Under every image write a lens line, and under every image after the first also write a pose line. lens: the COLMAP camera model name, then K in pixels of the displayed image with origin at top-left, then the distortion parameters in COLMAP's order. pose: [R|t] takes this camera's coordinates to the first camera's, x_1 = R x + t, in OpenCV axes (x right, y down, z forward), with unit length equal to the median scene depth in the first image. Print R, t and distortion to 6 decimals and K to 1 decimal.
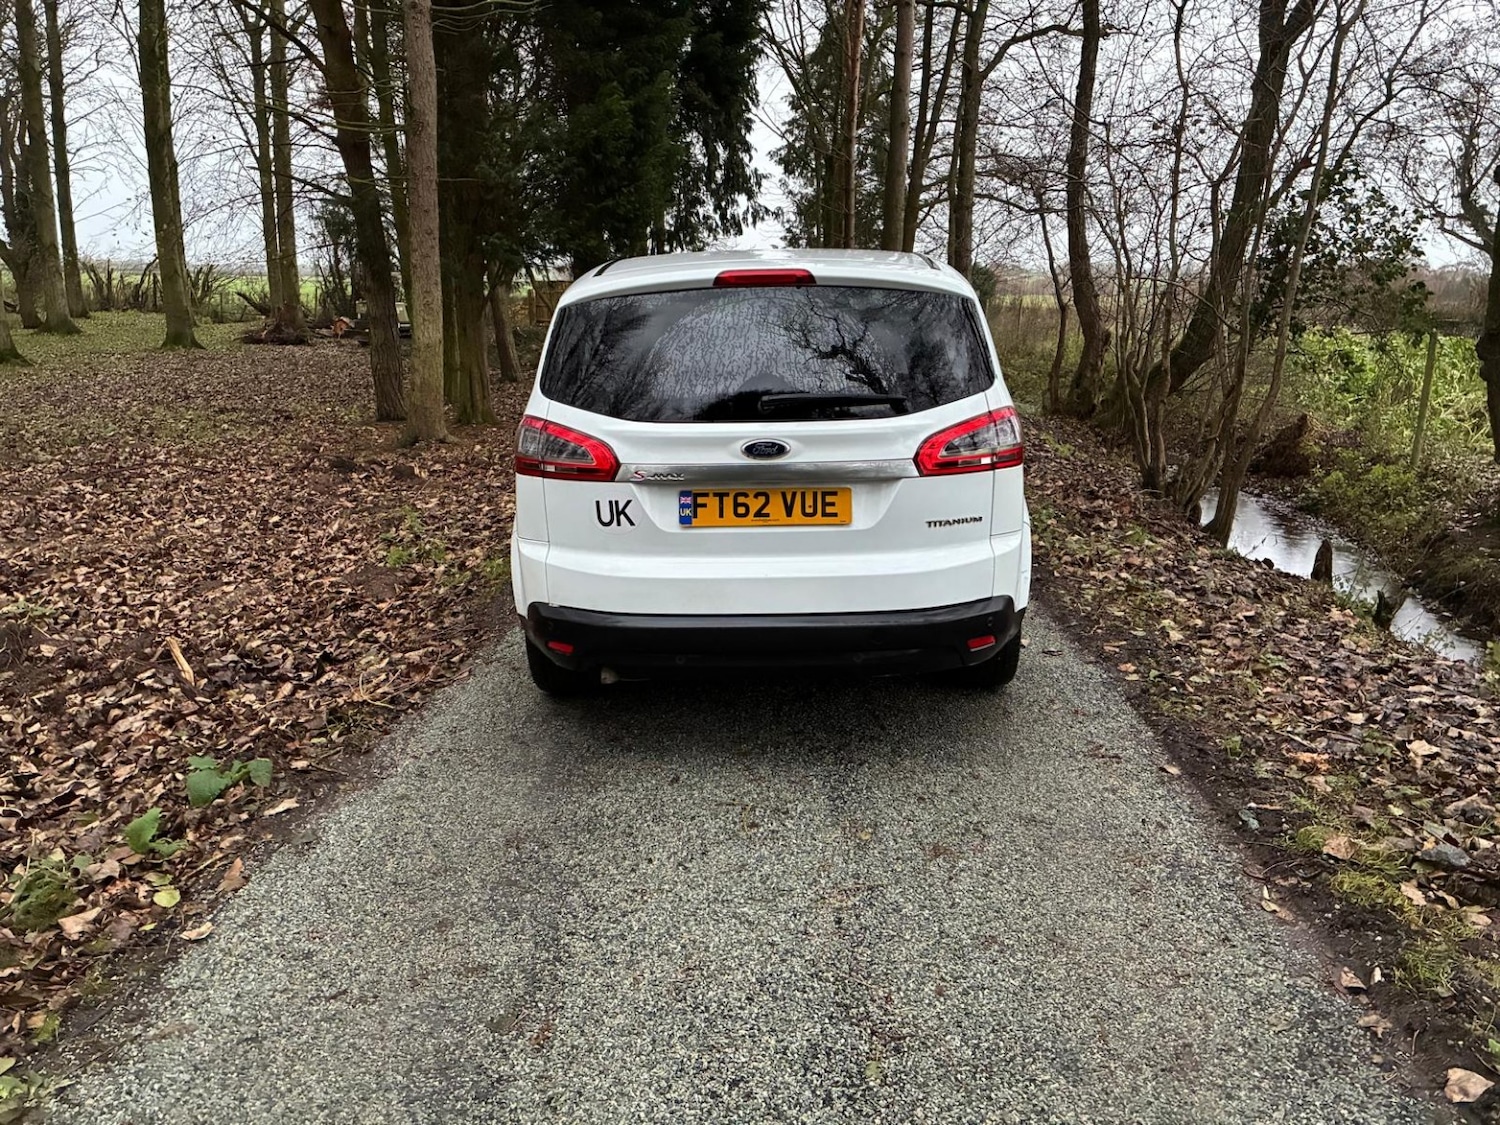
lens RADIAL K [[1174.6, 0, 743.4], [0, 1174.6, 530.2], [0, 0, 1]] dist [0.061834, -0.084056]
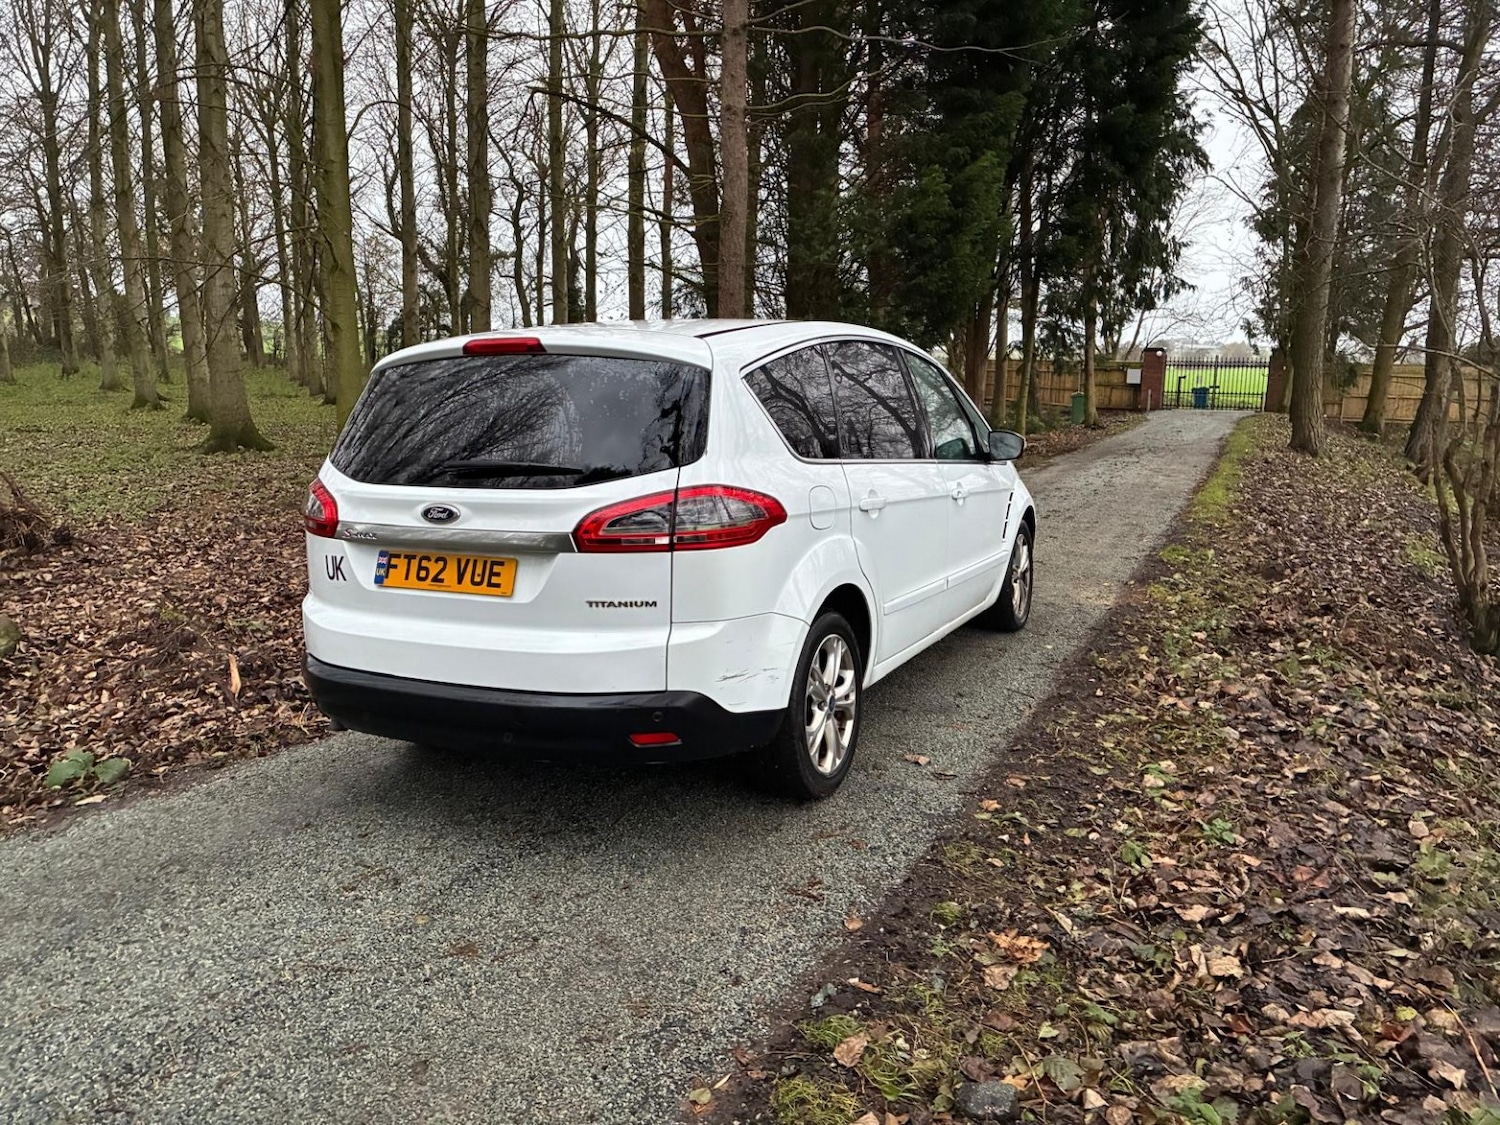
lens RADIAL K [[1174.6, 0, 743.4], [0, 1174.6, 530.2], [0, 0, 1]] dist [0.061834, -0.084056]
pose [[0.904028, 0.059263, -0.423345, 0.669006], [-0.087327, 0.995062, -0.047185, -0.030361], [0.418458, 0.079626, 0.904739, 0.199236]]
